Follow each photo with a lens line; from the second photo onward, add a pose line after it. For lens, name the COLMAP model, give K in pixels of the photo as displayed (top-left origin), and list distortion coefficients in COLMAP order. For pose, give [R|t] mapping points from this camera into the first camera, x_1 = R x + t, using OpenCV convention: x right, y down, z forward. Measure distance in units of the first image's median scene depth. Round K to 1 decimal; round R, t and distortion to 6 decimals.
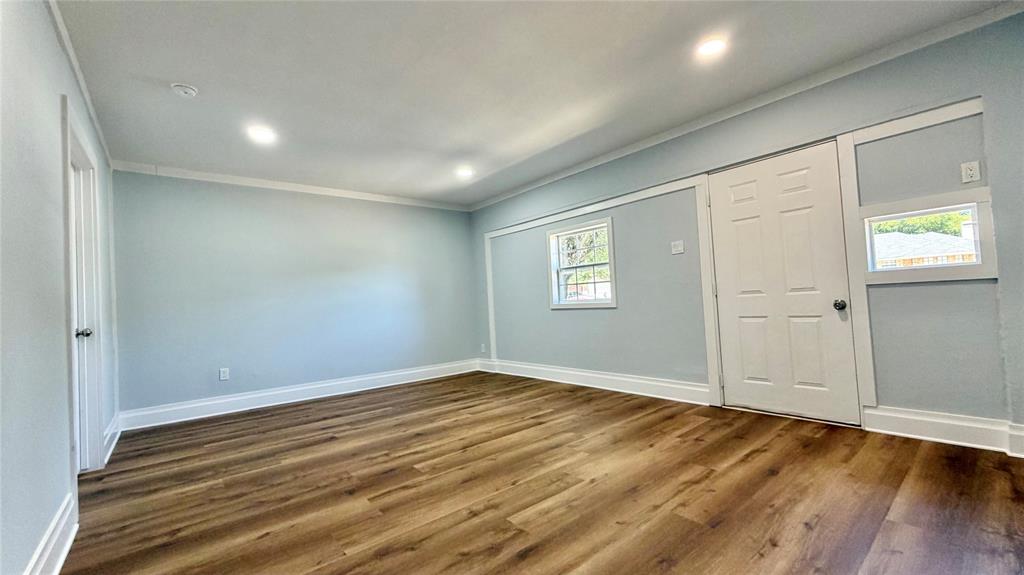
lens RADIAL K [[411.0, 0, 516.6], [0, 411.0, 288.9], [0, 0, 1]] dist [0.000523, -0.000005]
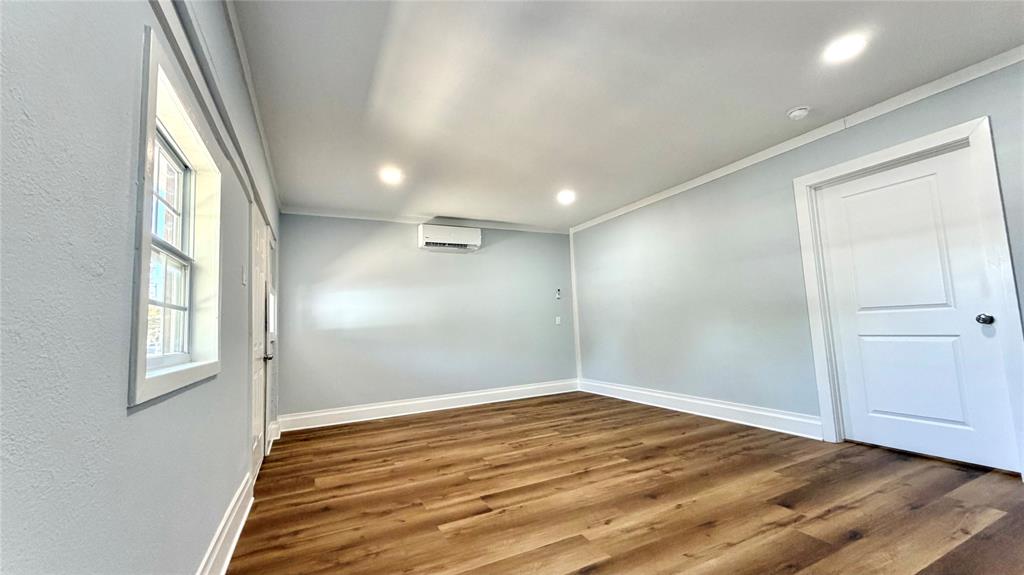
lens RADIAL K [[411.0, 0, 512.9], [0, 411.0, 286.7], [0, 0, 1]] dist [0.000523, -0.000005]
pose [[-0.962834, 0.118354, 0.242783, -0.261046], [0.087428, 0.987056, -0.134454, 0.065706], [-0.255553, -0.108230, -0.960718, 2.145136]]
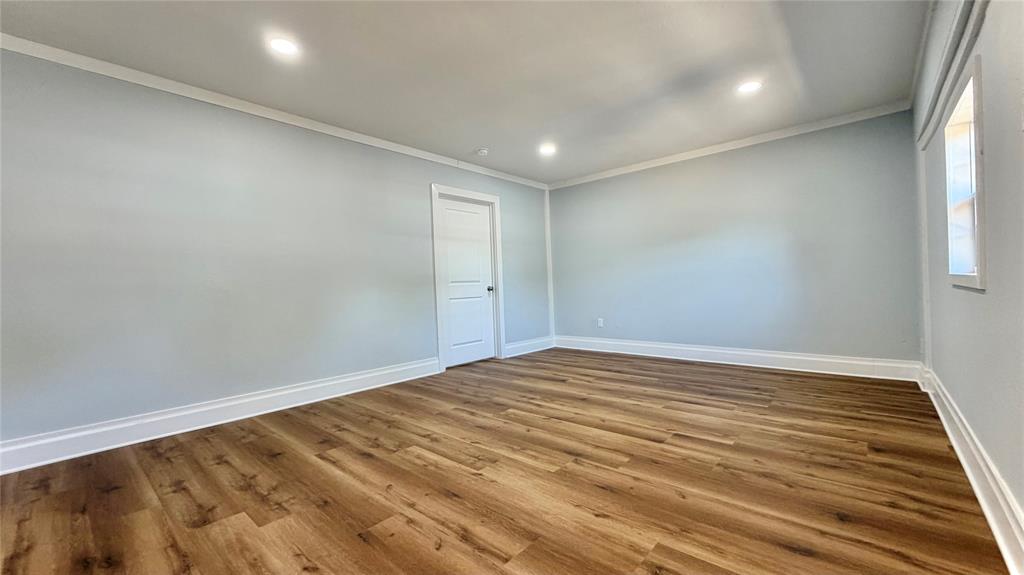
lens RADIAL K [[411.0, 0, 505.8], [0, 411.0, 289.7], [0, 0, 1]] dist [0.000523, -0.000005]
pose [[0.138548, 0.054602, -0.988849, 0.908410], [0.057976, 0.996319, 0.063138, -0.009105], [0.988657, -0.066077, 0.134872, 0.794701]]
